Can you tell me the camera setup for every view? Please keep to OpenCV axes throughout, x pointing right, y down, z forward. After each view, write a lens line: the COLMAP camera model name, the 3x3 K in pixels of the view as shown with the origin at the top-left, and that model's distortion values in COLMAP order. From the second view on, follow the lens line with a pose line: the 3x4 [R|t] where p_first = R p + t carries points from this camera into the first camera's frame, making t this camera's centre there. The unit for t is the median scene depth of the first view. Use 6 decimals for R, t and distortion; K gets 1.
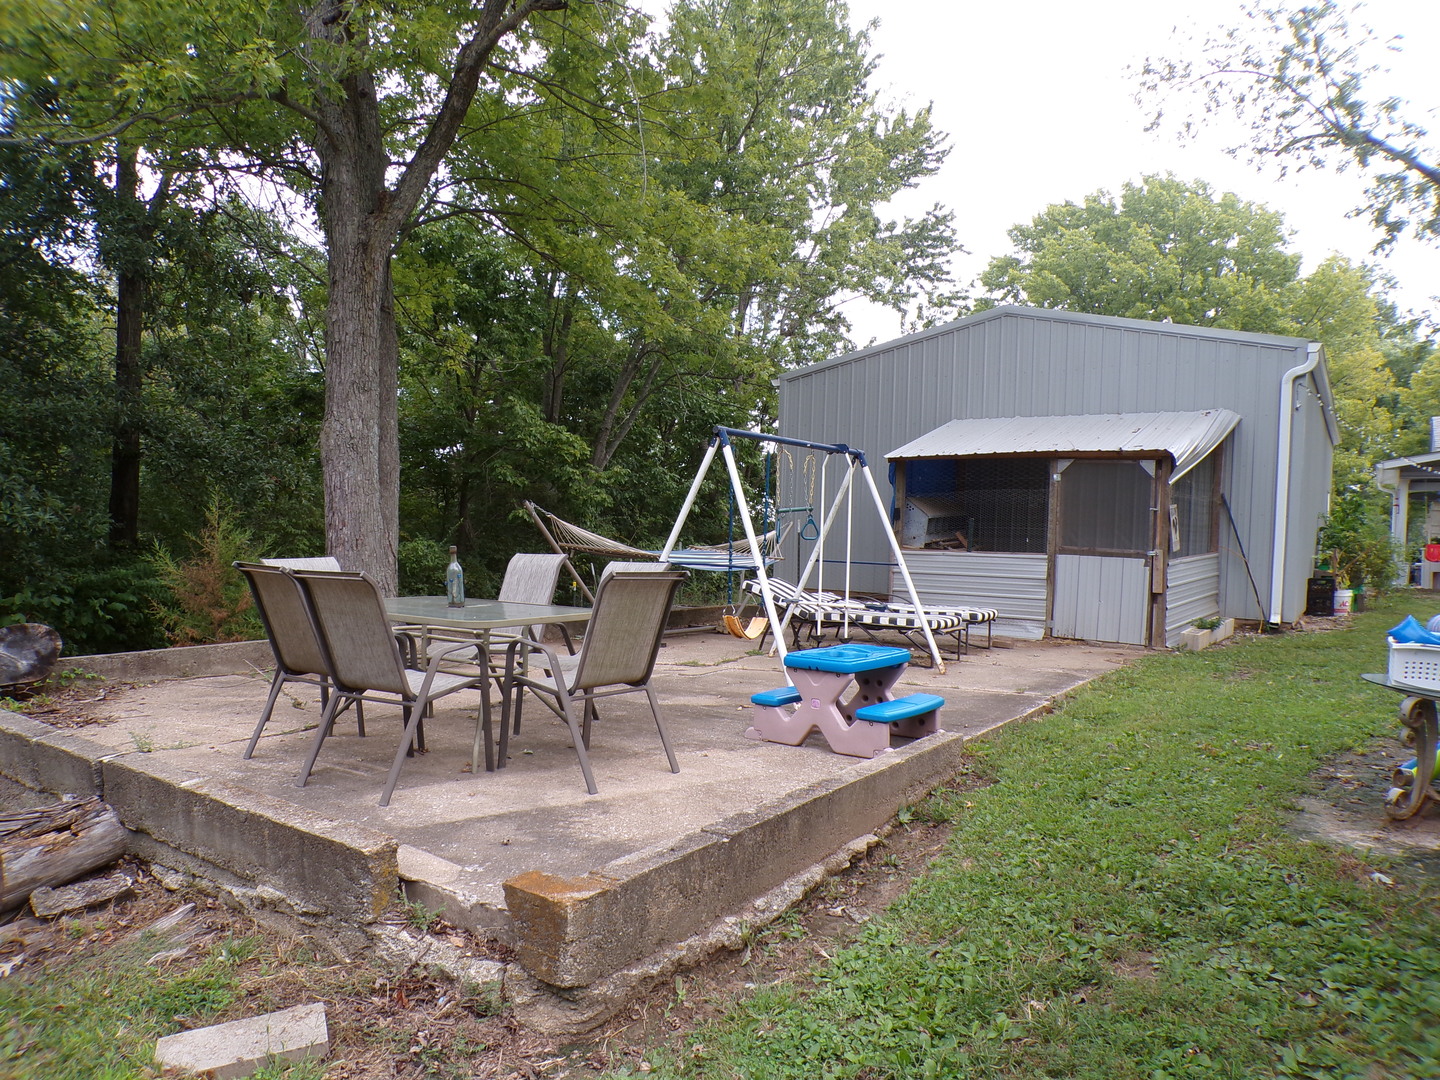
lens RADIAL K [[981.4, 0, 721.3], [0, 981.4, 512.7], [0, 0, 1]] dist [-0.004994, 0.001229]
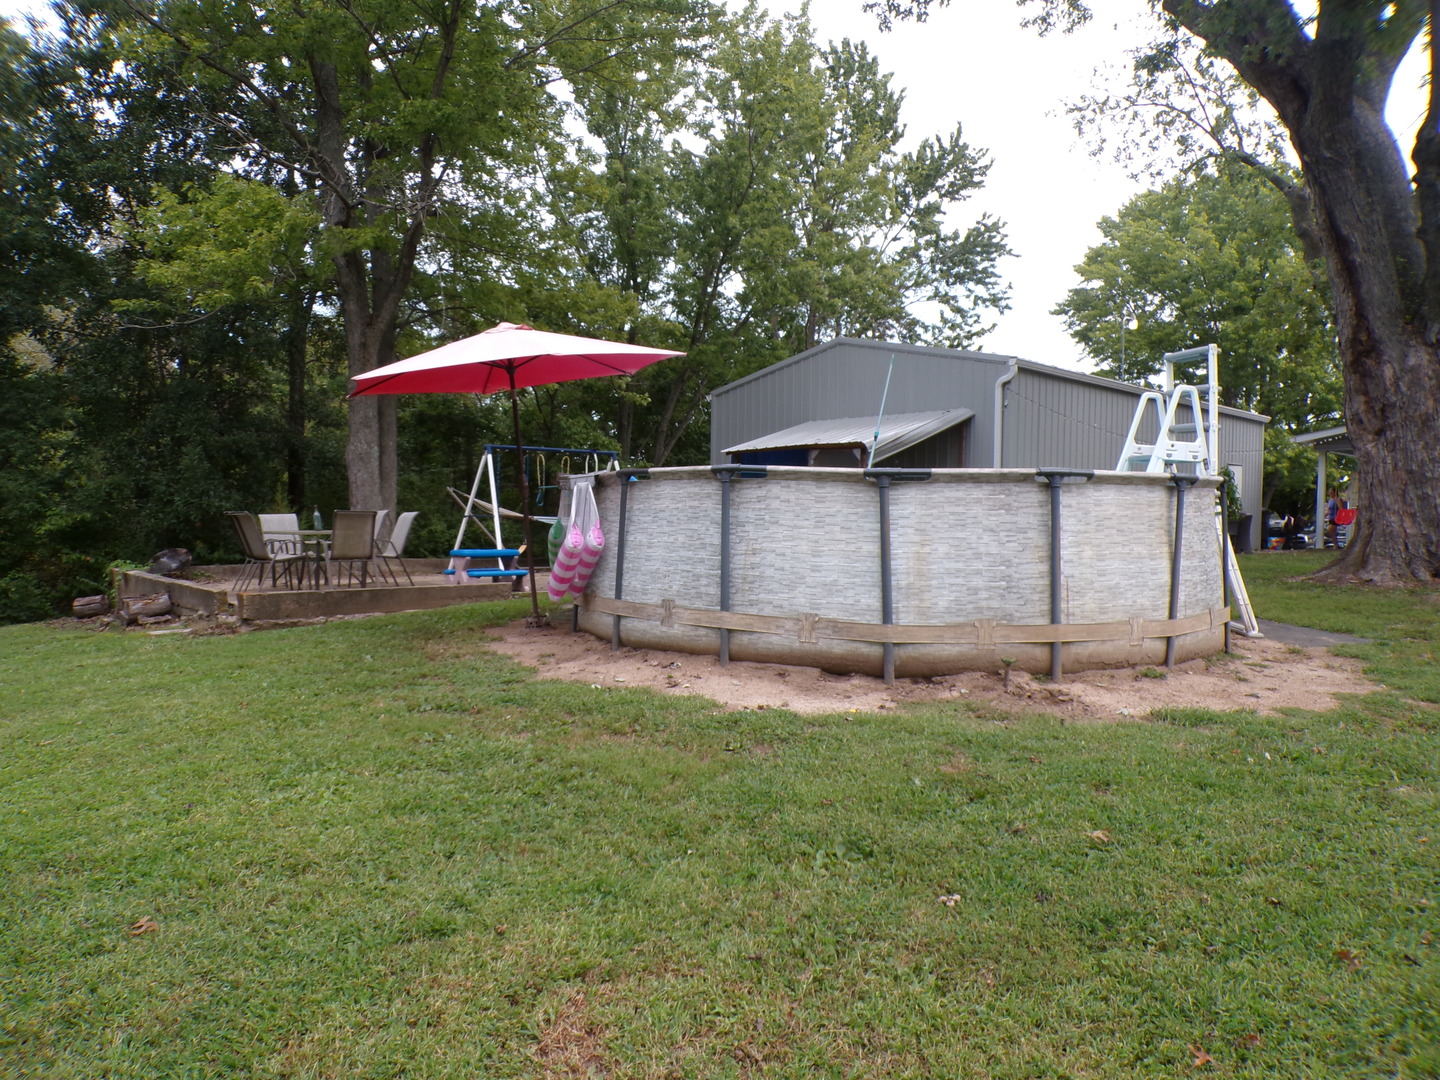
lens RADIAL K [[978.7, 0, 720.0], [0, 978.7, 540.0], [0, 0, 1]] dist [-0.024511, 0.000451]
pose [[0.975808, -0.014781, -0.218131, 0.172324], [0.022369, 0.999226, 0.032359, 0.010009], [0.217484, -0.036455, 0.975383, -0.153535]]
